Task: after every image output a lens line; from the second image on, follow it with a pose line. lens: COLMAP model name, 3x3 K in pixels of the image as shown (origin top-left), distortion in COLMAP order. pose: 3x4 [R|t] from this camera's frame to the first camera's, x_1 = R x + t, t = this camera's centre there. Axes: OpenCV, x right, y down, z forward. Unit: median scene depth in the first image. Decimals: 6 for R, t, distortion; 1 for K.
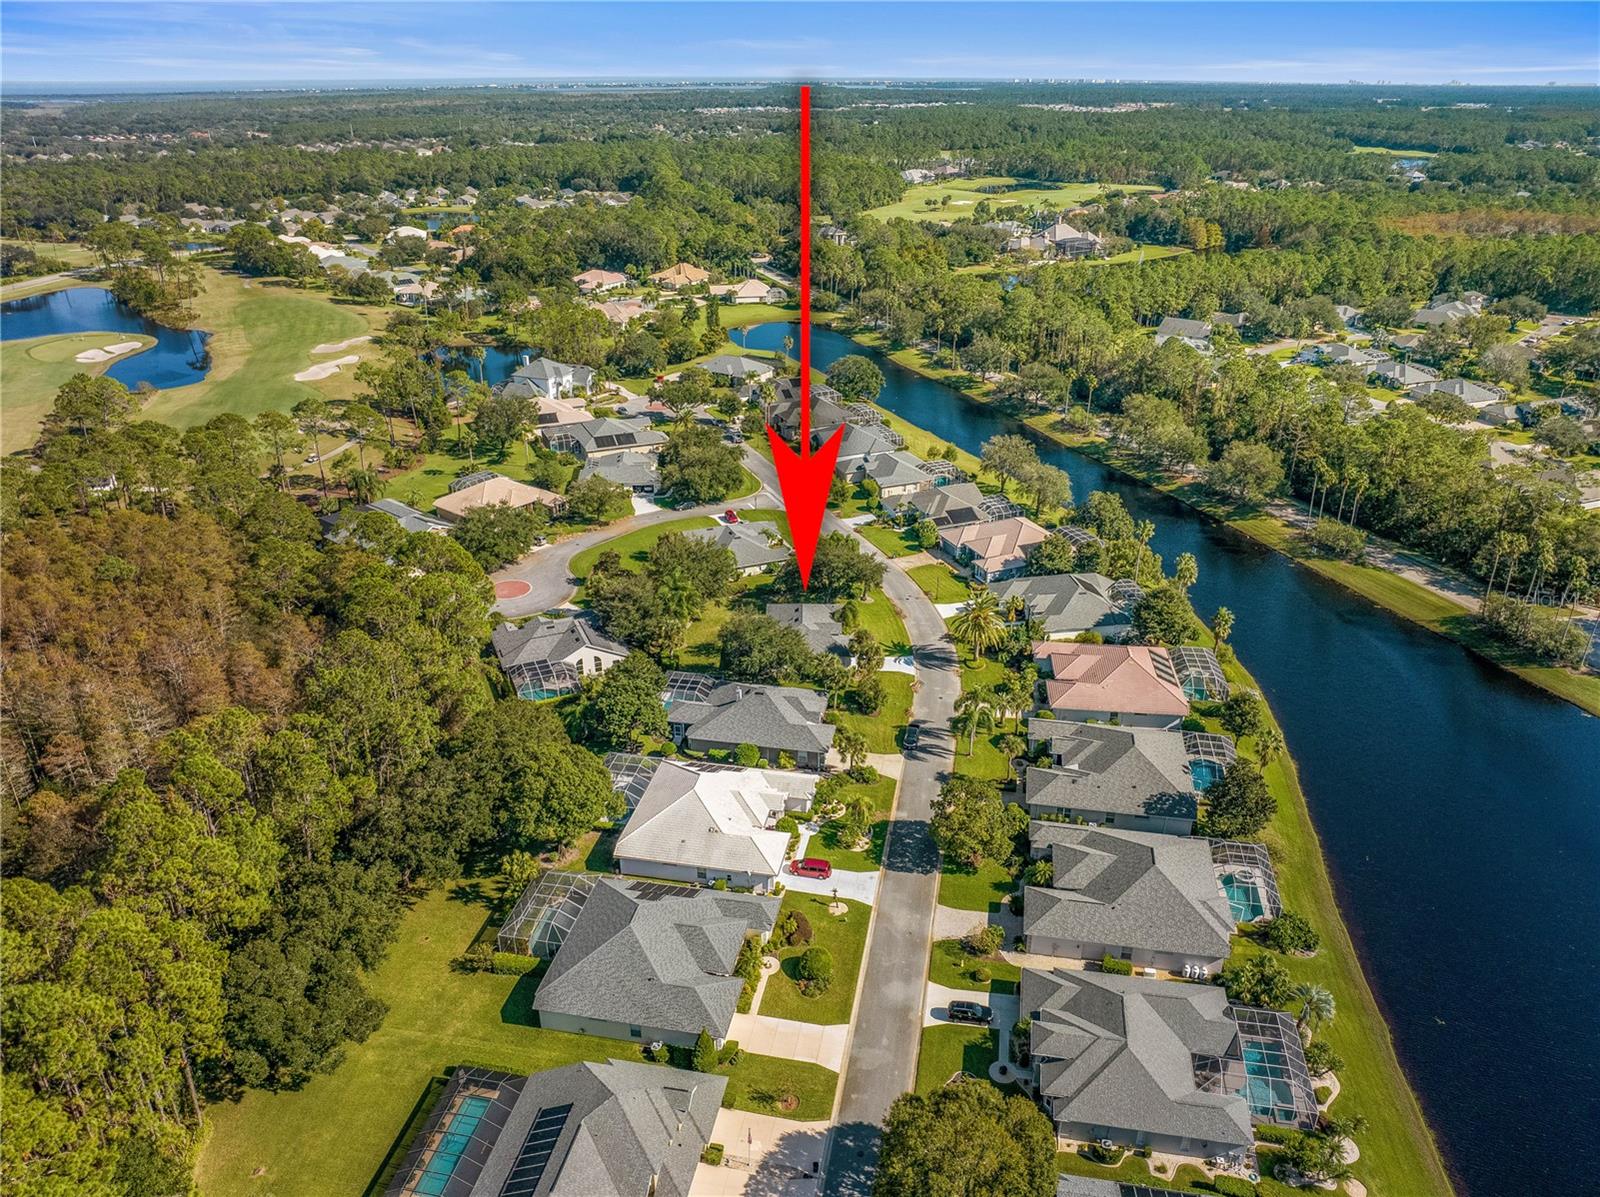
lens RADIAL K [[1118.2, 0, 804.1], [0, 1118.2, 600.2], [0, 0, 1]] dist [-0.037115, -0.005415]
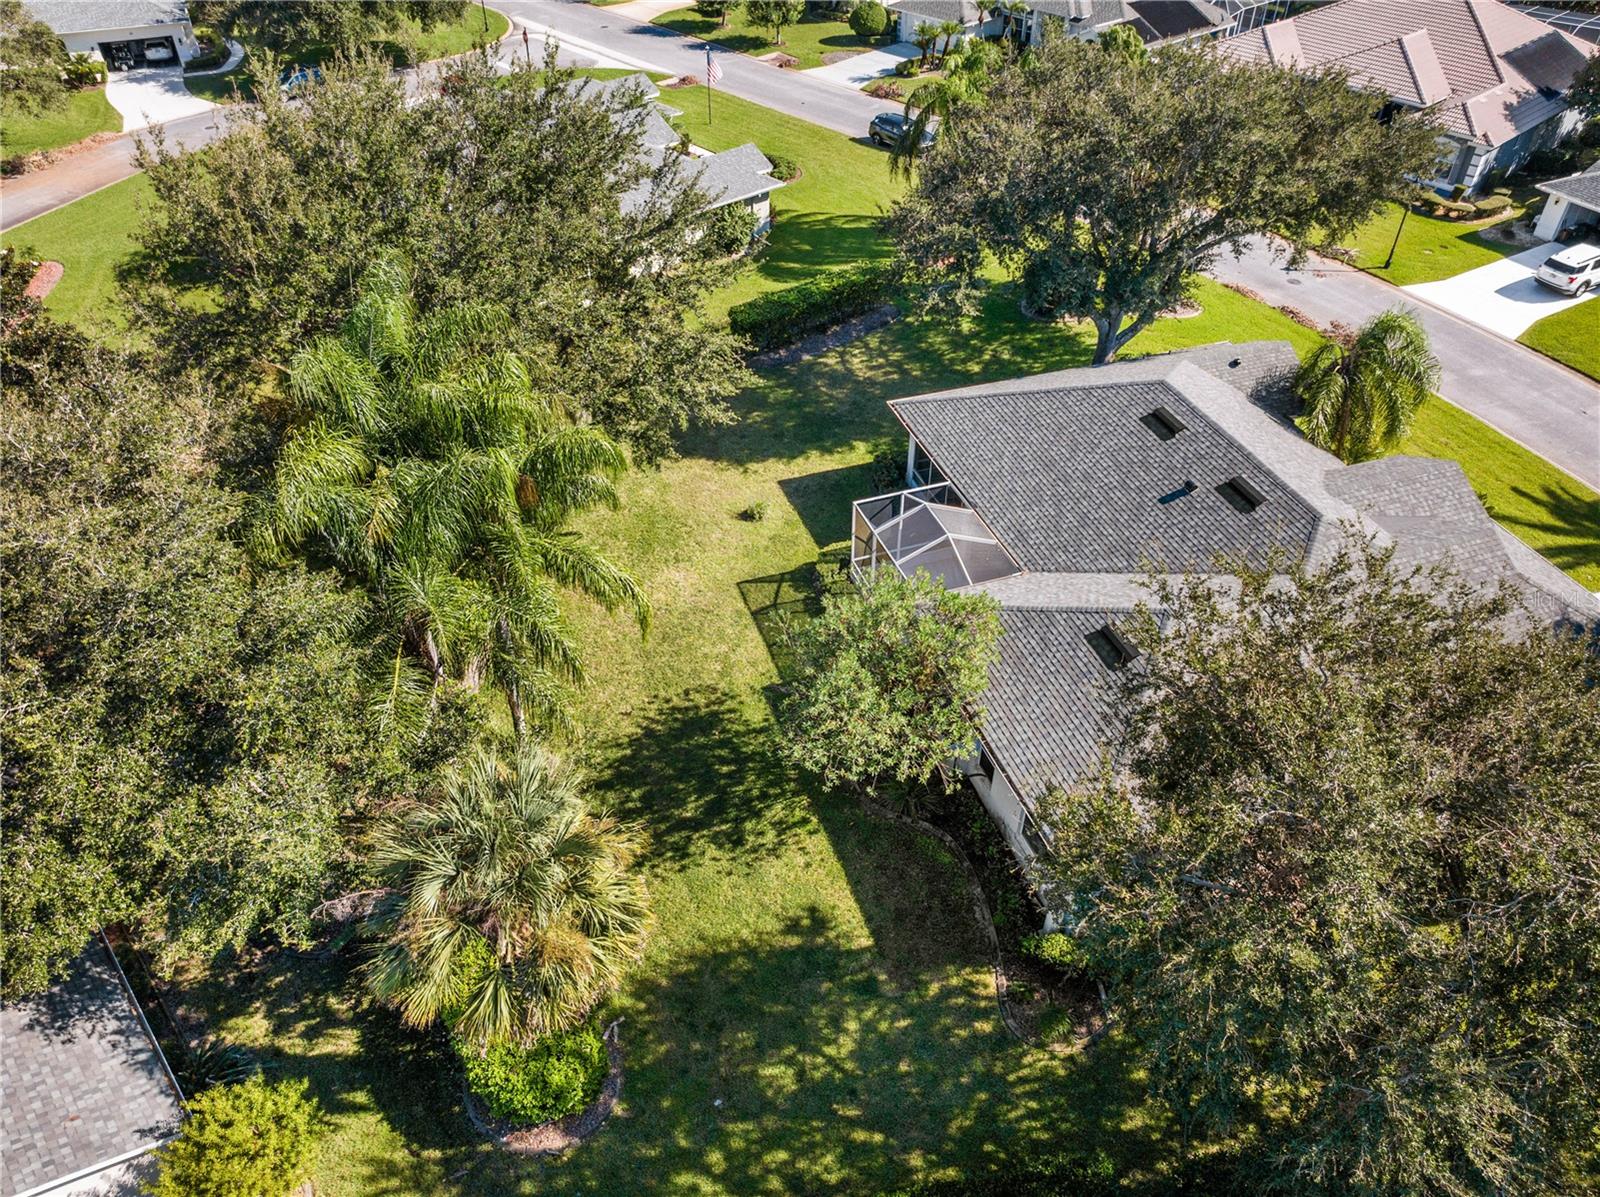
lens RADIAL K [[1118.2, 0, 804.1], [0, 1118.2, 600.2], [0, 0, 1]] dist [-0.037115, -0.005415]
pose [[0.943825, -0.215119, 0.250836, -0.089394], [0.141263, 0.948886, 0.282242, -0.017894], [-0.298731, -0.230953, 0.925970, 0.711906]]
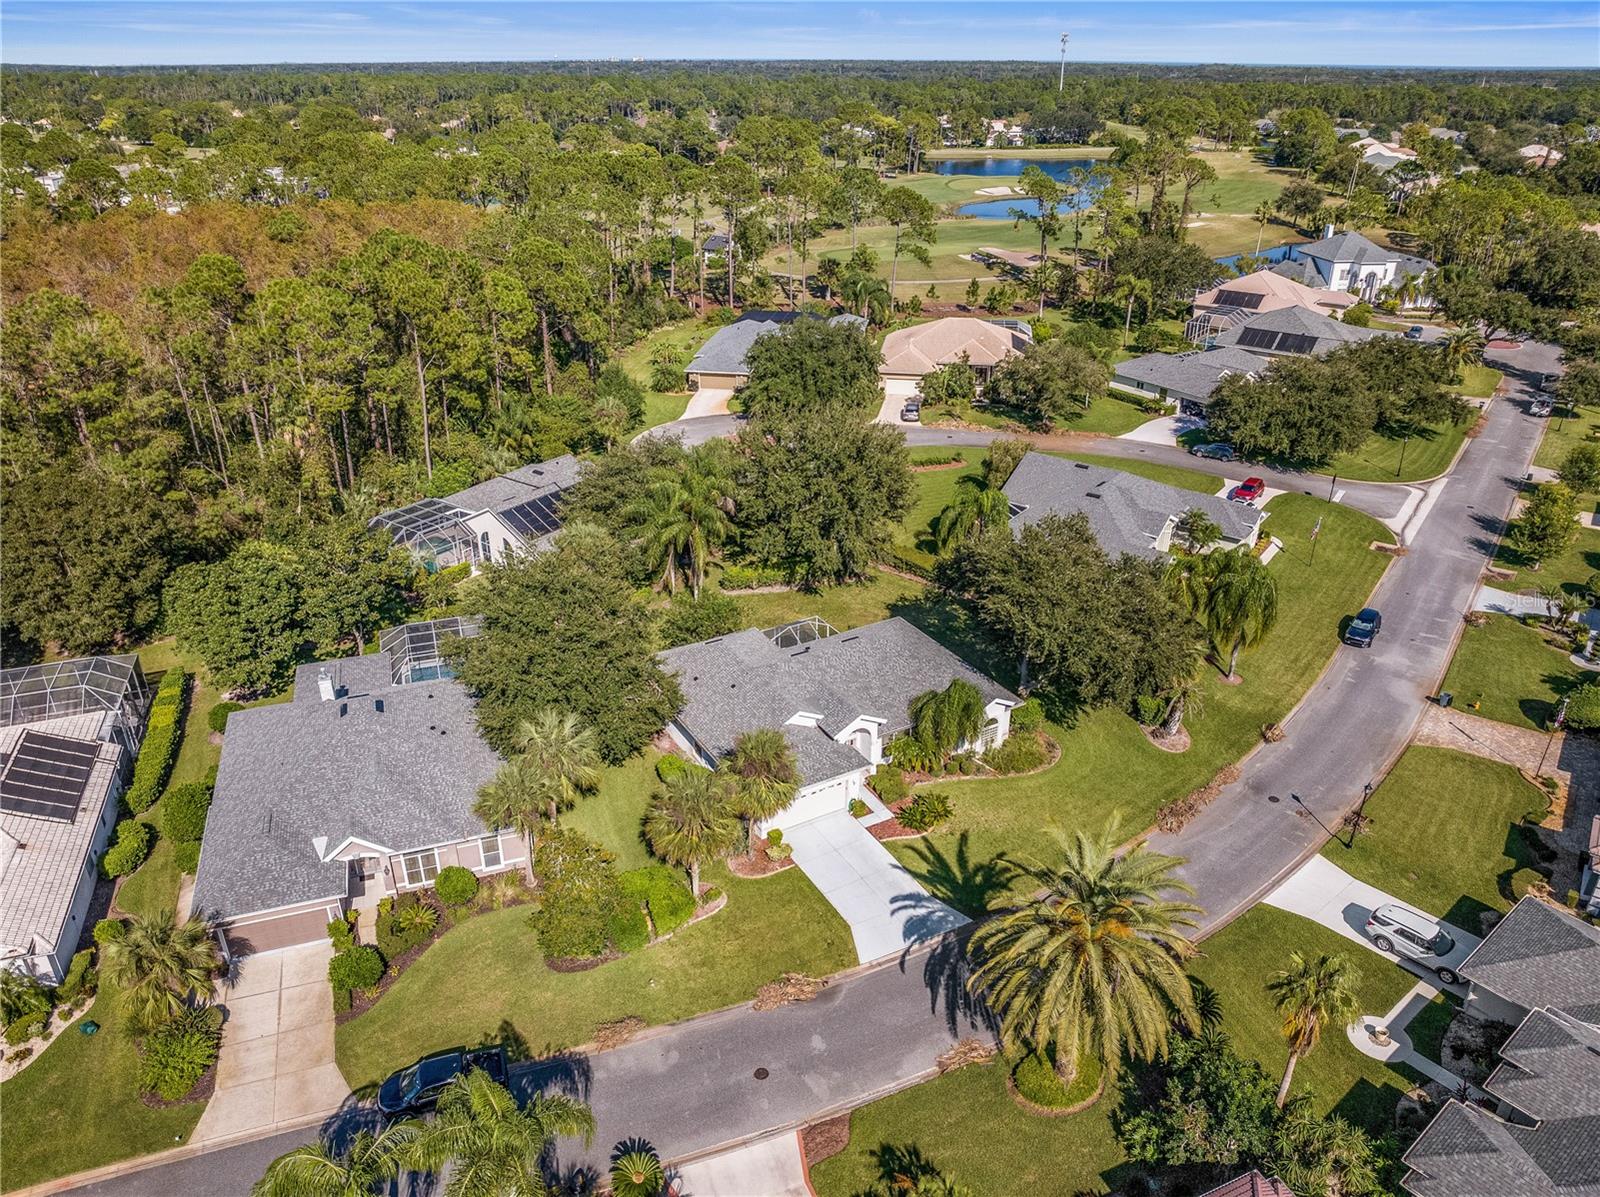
lens RADIAL K [[1116.3, 0, 791.5], [0, 1116.3, 647.5], [0, 0, 1]] dist [-0.033958, -0.000543]
pose [[0.499822, 0.409608, -0.763151, 0.228406], [-0.367721, 0.898109, 0.241207, -0.061364], [0.784193, 0.160066, 0.599516, 0.632548]]
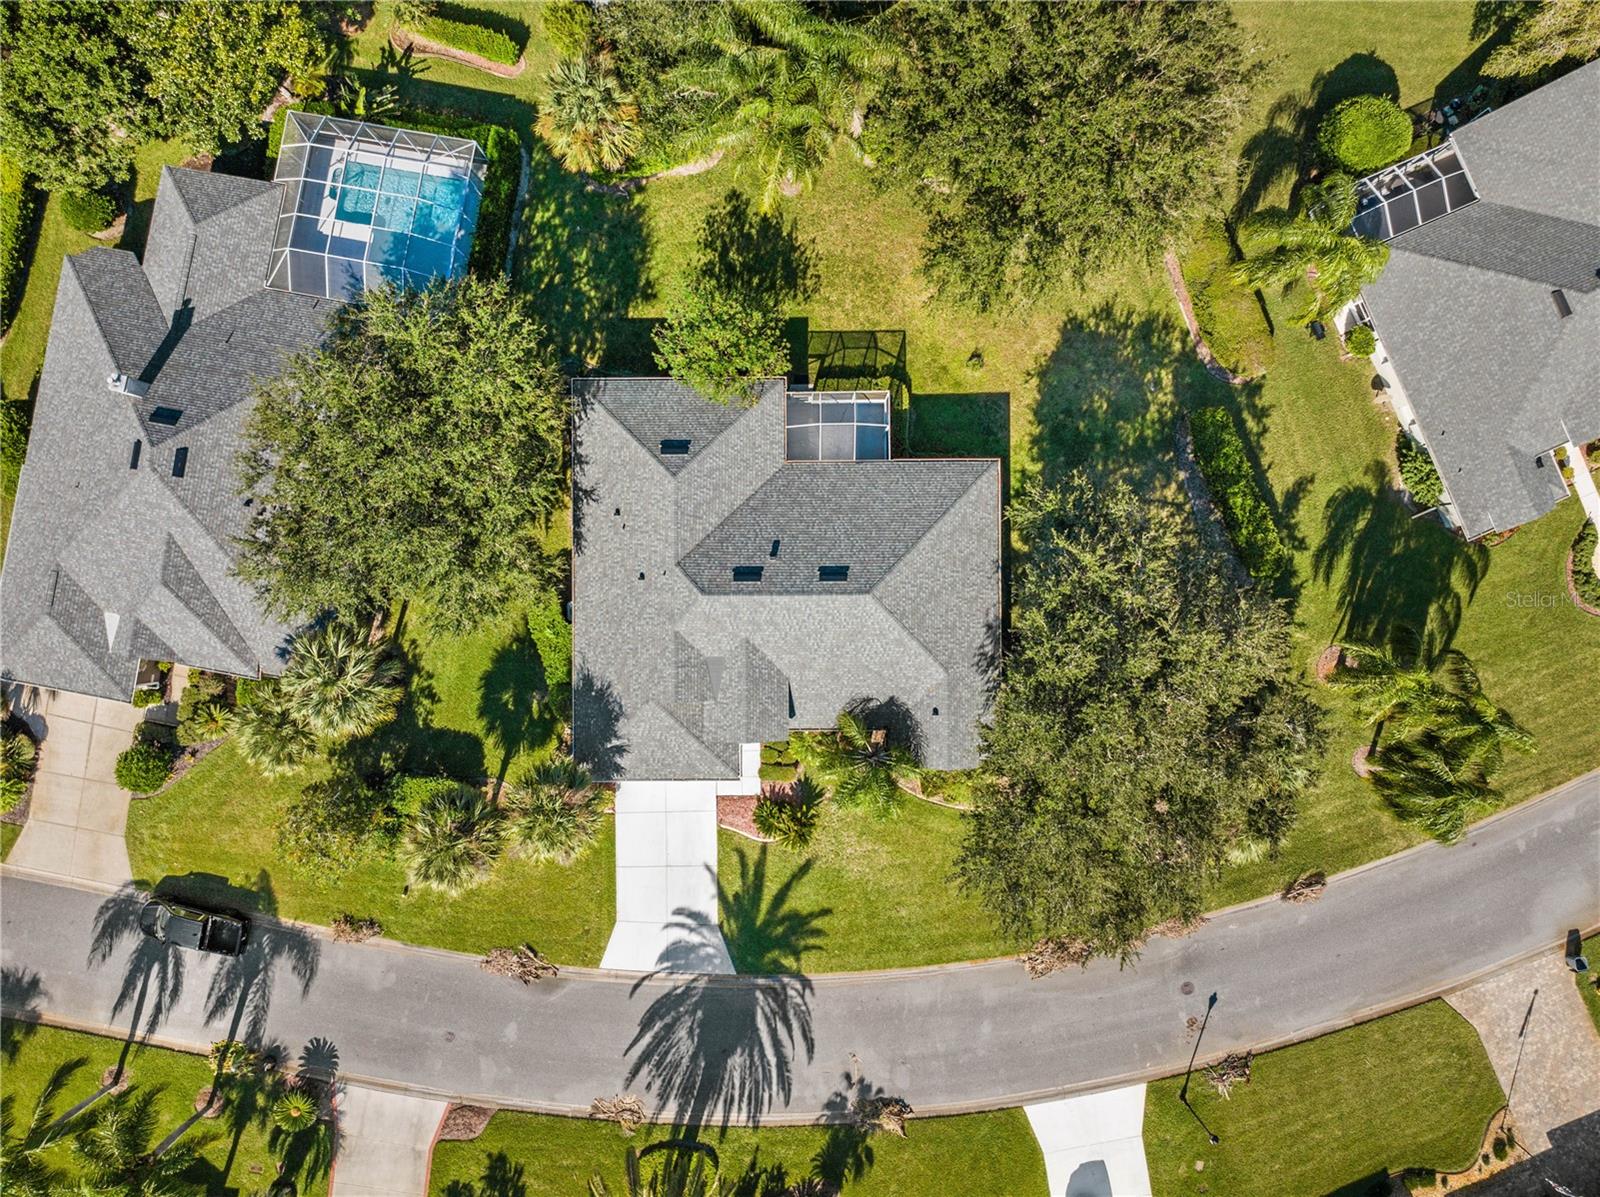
lens RADIAL K [[1118.2, 0, 804.1], [0, 1118.2, 600.2], [0, 0, 1]] dist [-0.037115, -0.005415]
pose [[0.006585, 0.999940, -0.008793, 0.001538], [-0.422979, 0.010753, 0.906076, -0.185193], [0.906116, -0.002247, 0.423024, 0.739113]]
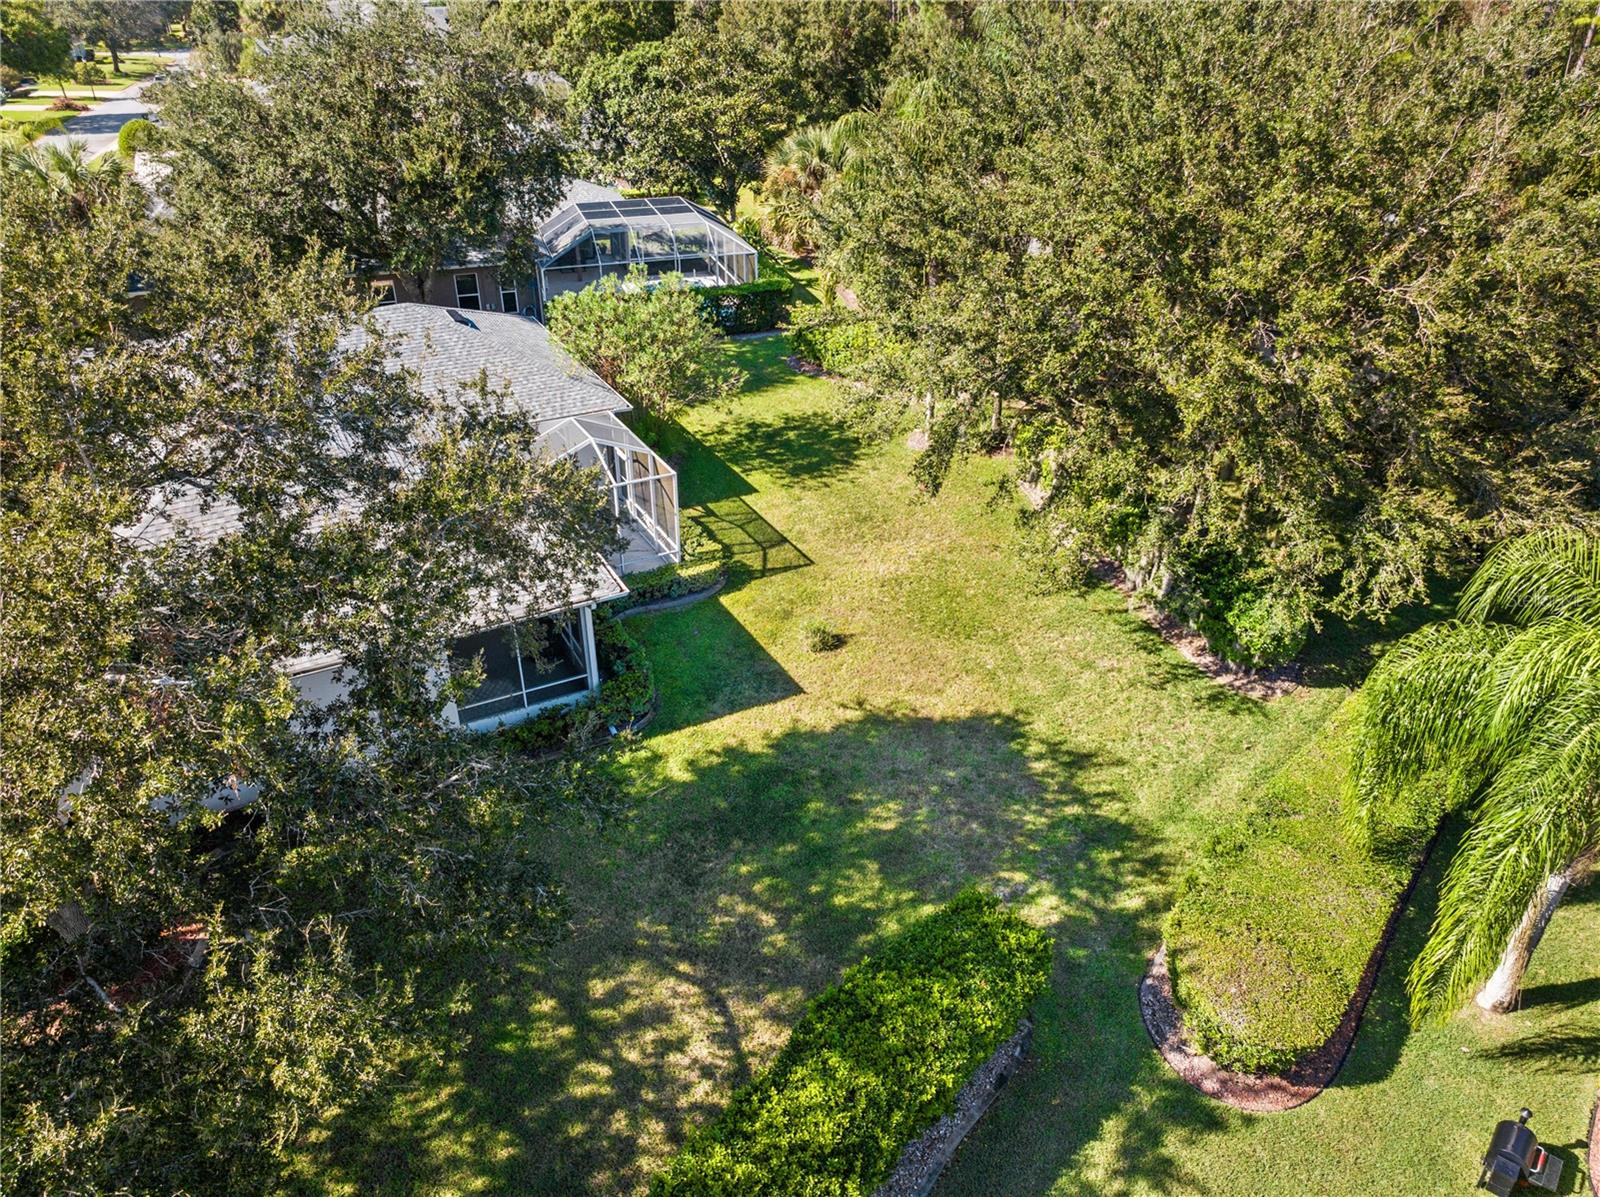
lens RADIAL K [[1118.2, 0, 804.1], [0, 1118.2, 600.2], [0, 0, 1]] dist [-0.037115, -0.005415]
pose [[-0.879311, 0.236319, -0.413481, -0.000546], [-0.213520, 0.580437, 0.785813, -0.080628], [0.425702, 0.779260, -0.459926, 0.925669]]
